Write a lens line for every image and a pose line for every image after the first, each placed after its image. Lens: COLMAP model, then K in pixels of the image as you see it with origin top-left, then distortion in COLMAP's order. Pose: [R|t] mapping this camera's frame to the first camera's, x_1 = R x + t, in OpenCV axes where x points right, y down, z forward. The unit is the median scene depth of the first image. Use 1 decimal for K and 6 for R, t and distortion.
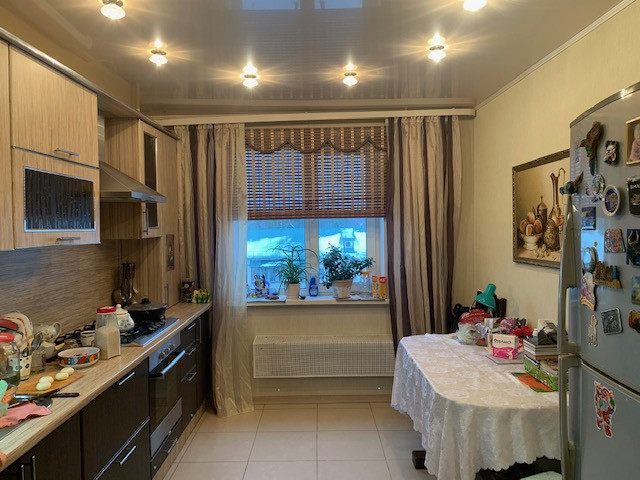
lens RADIAL K [[485.6, 0, 316.5], [0, 485.6, 235.7], [0, 0, 1]] dist [0.050469, -0.064234]
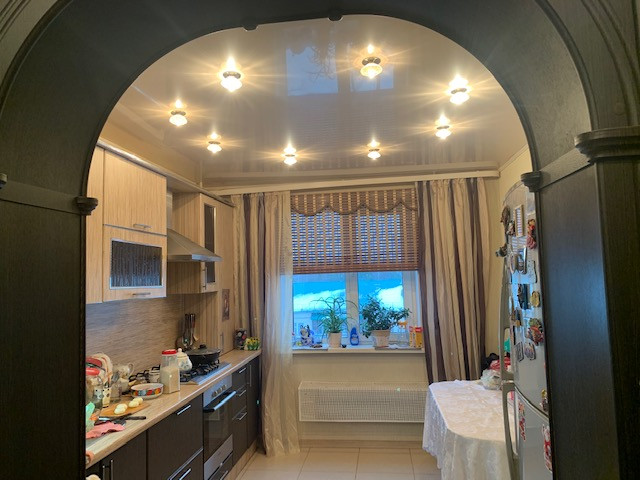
lens RADIAL K [[480.5, 0, 317.5], [0, 480.5, 238.6], [0, 0, 1]] dist [0.088044, -0.196877]
pose [[0.992193, -0.022804, -0.122607, 0.065225], [0.010102, 0.994605, -0.103239, -0.000920], [0.124300, 0.101194, 0.987071, -0.124573]]
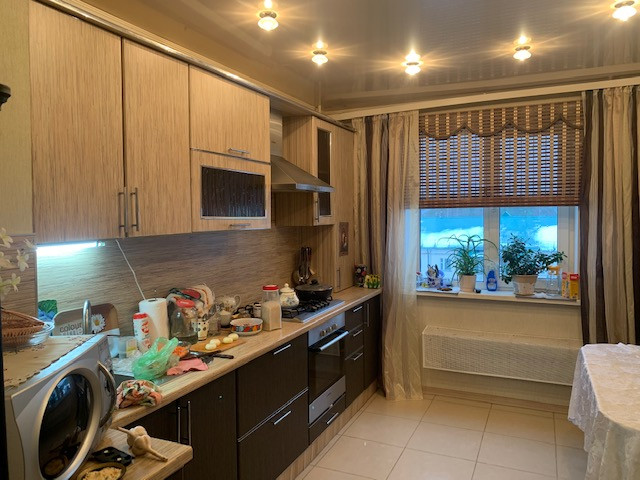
lens RADIAL K [[485.6, 0, 316.5], [0, 485.6, 235.7], [0, 0, 1]] dist [0.050469, -0.064234]
pose [[0.910959, 0.026439, -0.411650, 0.095295], [-0.015823, 0.999449, 0.029176, -0.003216], [0.412194, -0.020065, 0.910875, 0.009763]]
